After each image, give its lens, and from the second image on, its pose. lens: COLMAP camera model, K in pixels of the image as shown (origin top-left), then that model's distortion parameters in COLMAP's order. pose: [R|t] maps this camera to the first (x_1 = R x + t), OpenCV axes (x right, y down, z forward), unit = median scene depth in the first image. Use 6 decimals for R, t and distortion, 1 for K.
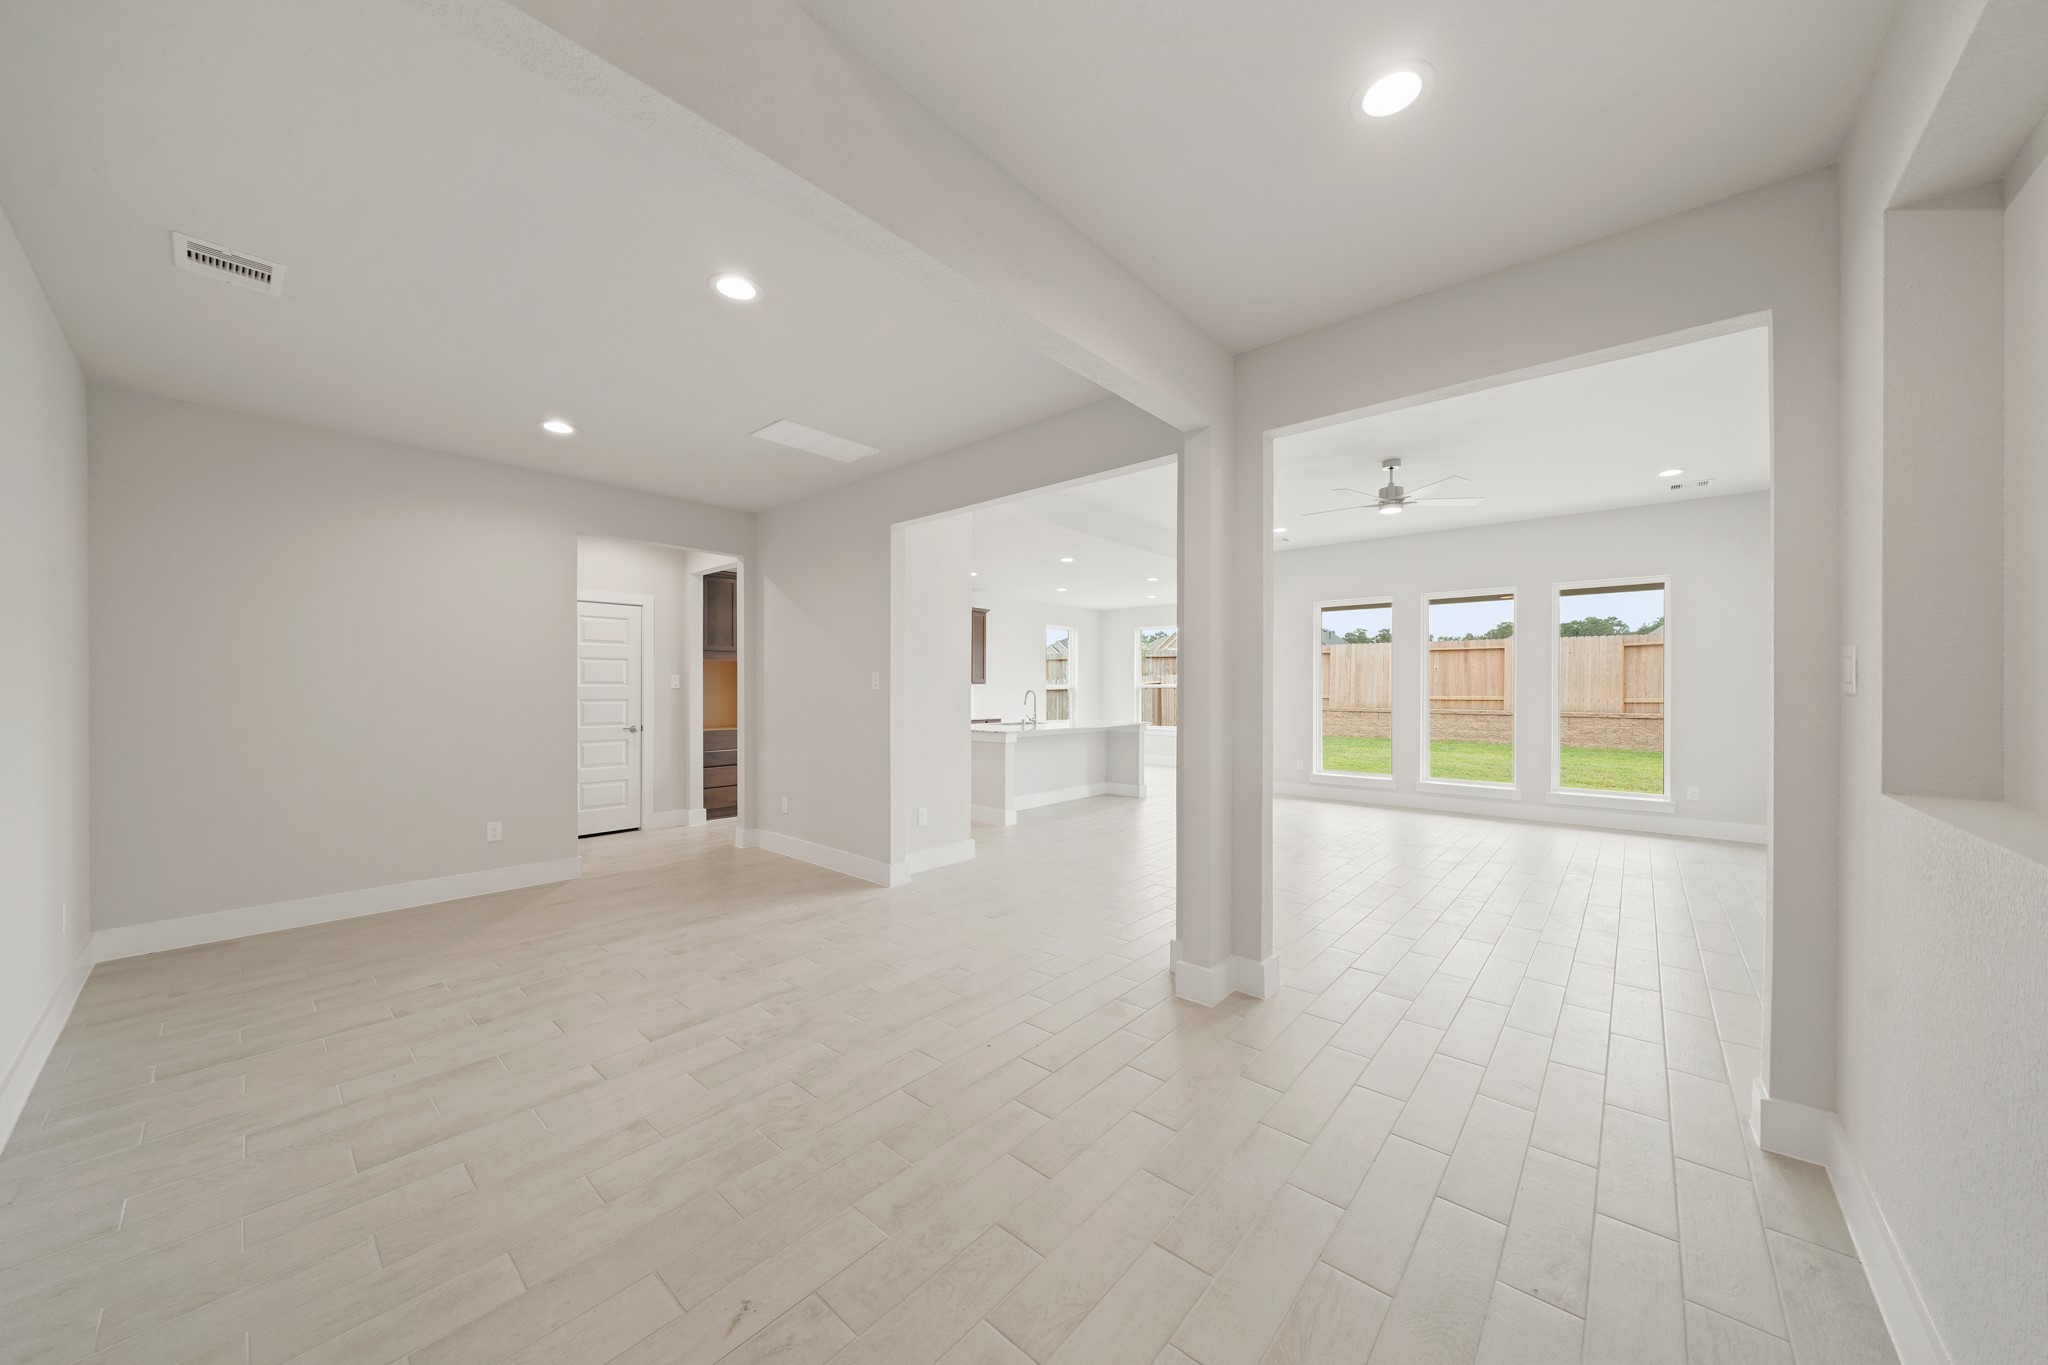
lens RADIAL K [[708.8, 0, 1024.9], [0, 708.8, 685.5], [0, 0, 1]] dist [0.000494, -0.000071]
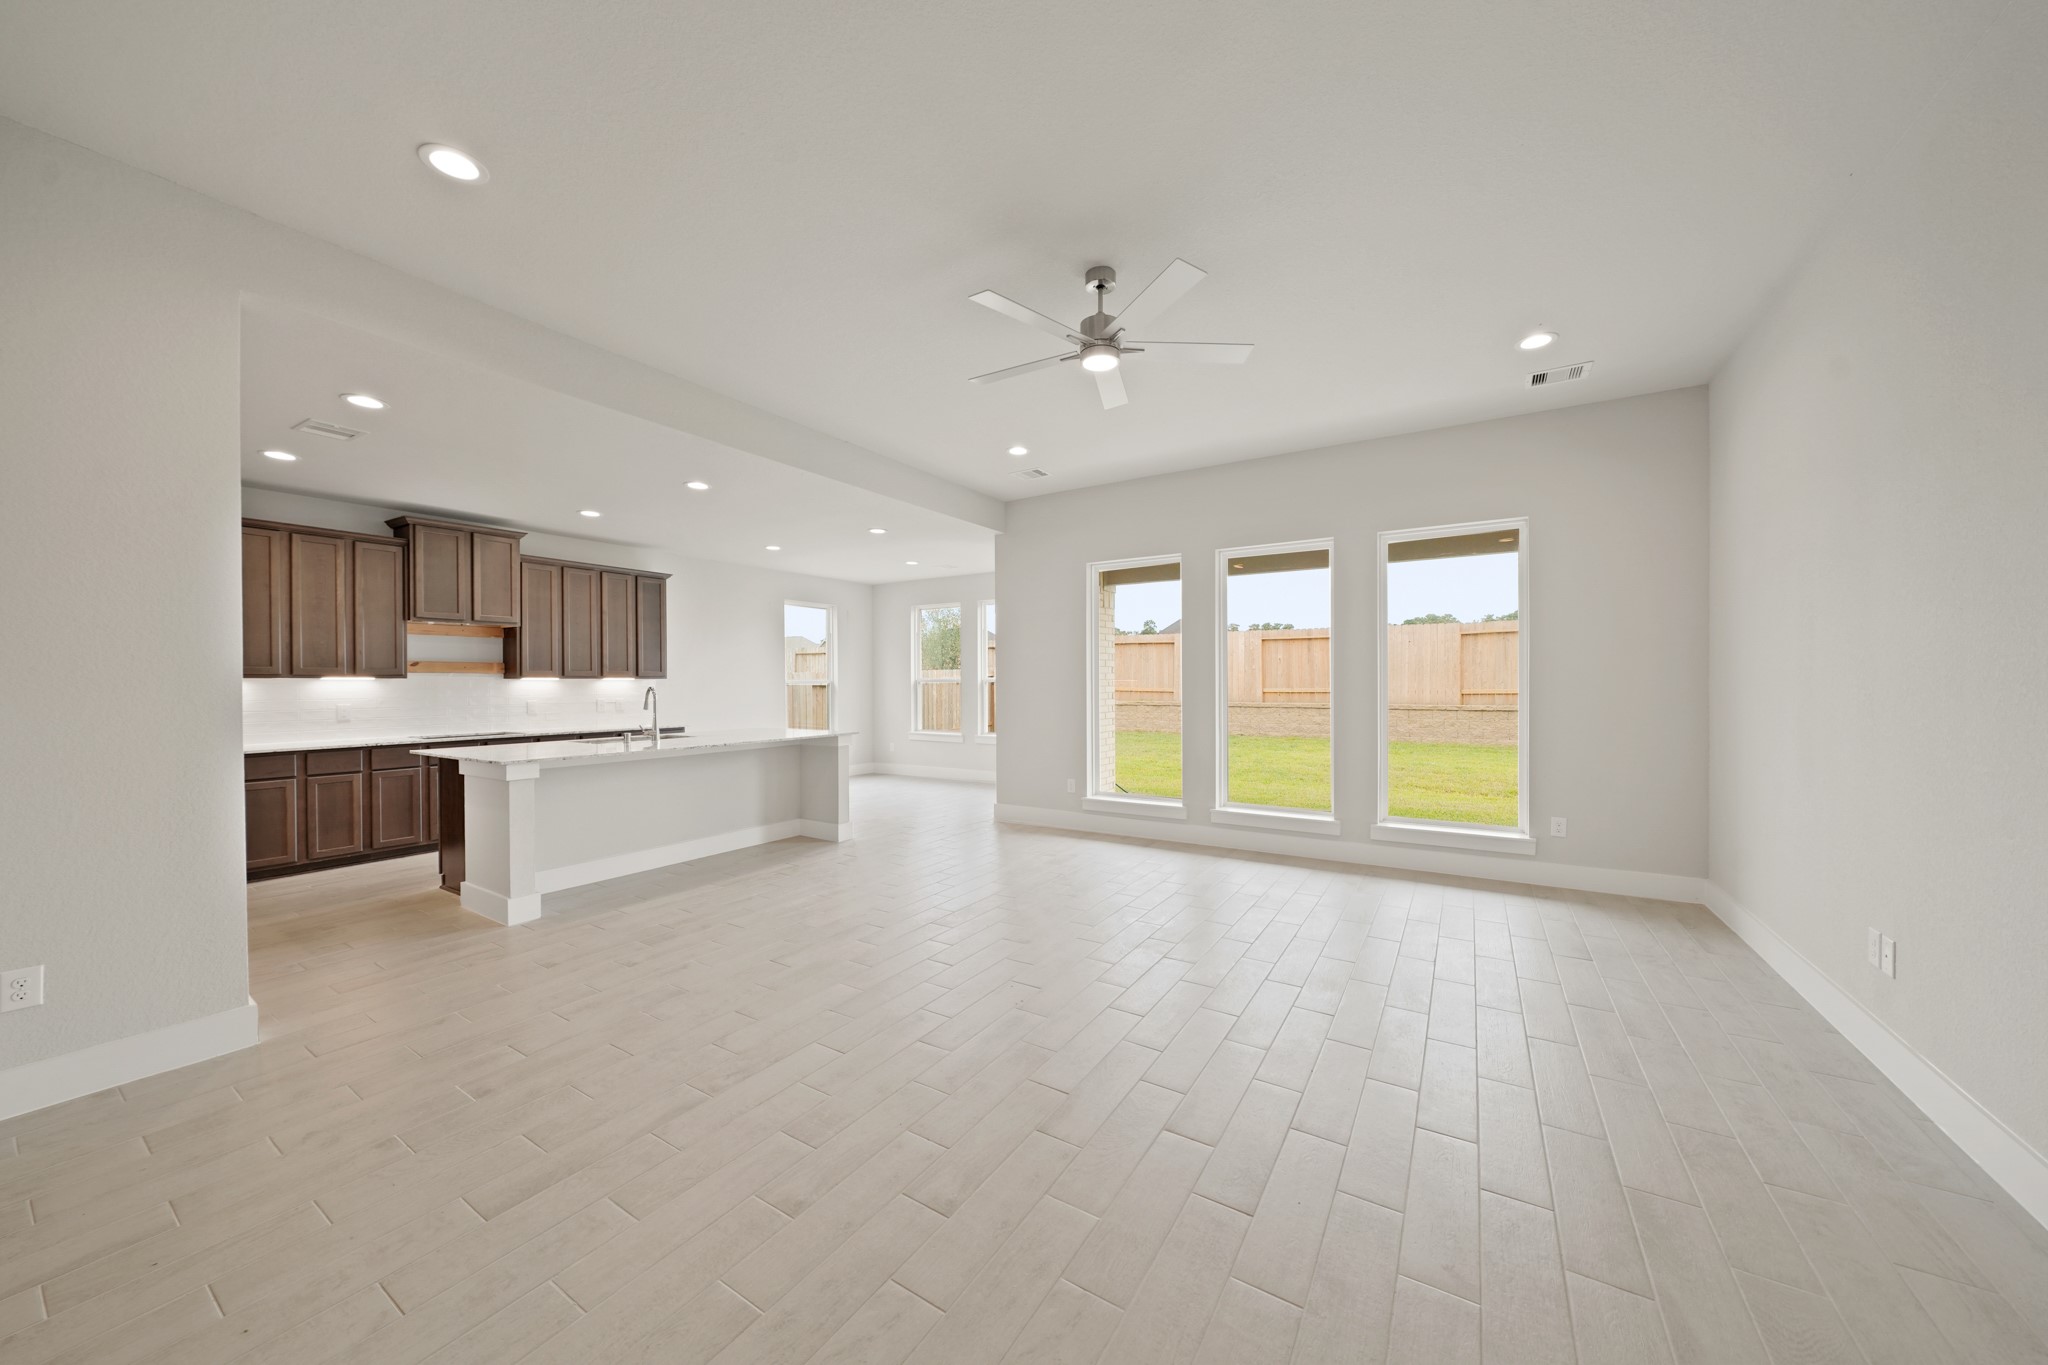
lens RADIAL K [[708.8, 0, 1024.2], [0, 708.8, 680.8], [0, 0, 1]] dist [0.000494, -0.000071]
pose [[0.988345, -0.006350, 0.152100, 0.161124], [0.006012, 0.999978, 0.002678, 0.000917], [-0.152114, -0.001733, 0.988361, 0.198917]]
